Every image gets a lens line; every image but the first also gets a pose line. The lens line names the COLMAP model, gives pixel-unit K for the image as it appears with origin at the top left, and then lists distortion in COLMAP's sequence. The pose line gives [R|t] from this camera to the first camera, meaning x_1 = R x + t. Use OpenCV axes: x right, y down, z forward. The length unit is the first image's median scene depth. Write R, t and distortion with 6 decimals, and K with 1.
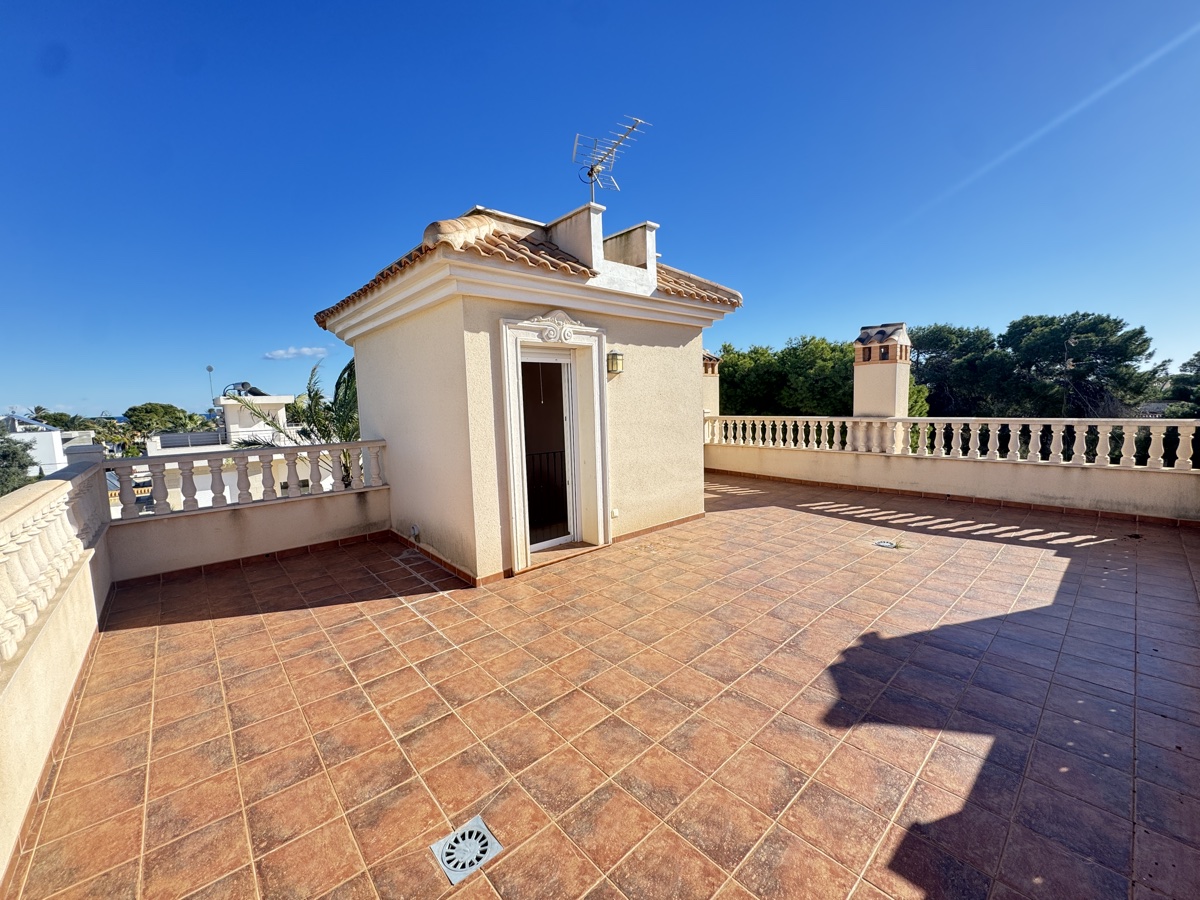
lens RADIAL K [[477.7, 0, 600.0], [0, 477.7, 450.0], [0, 0, 1]] dist [-0.003215, 0.000121]
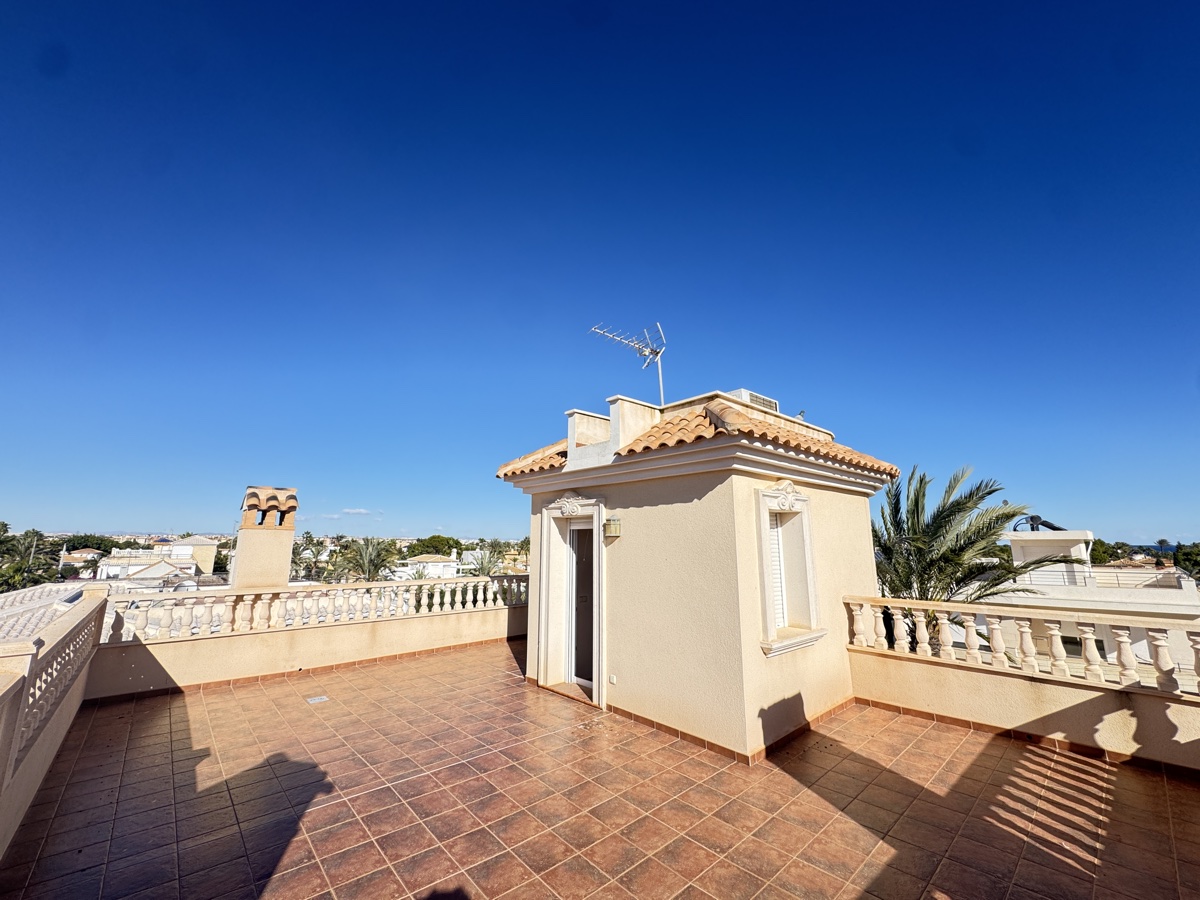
lens RADIAL K [[477.7, 0, 600.0], [0, 477.7, 450.0], [0, 0, 1]] dist [-0.003215, 0.000121]
pose [[0.006261, -0.162492, -0.986690, 1.298963], [-0.104395, 0.981211, -0.162252, -0.203908], [0.994516, 0.104021, -0.010819, 1.120783]]
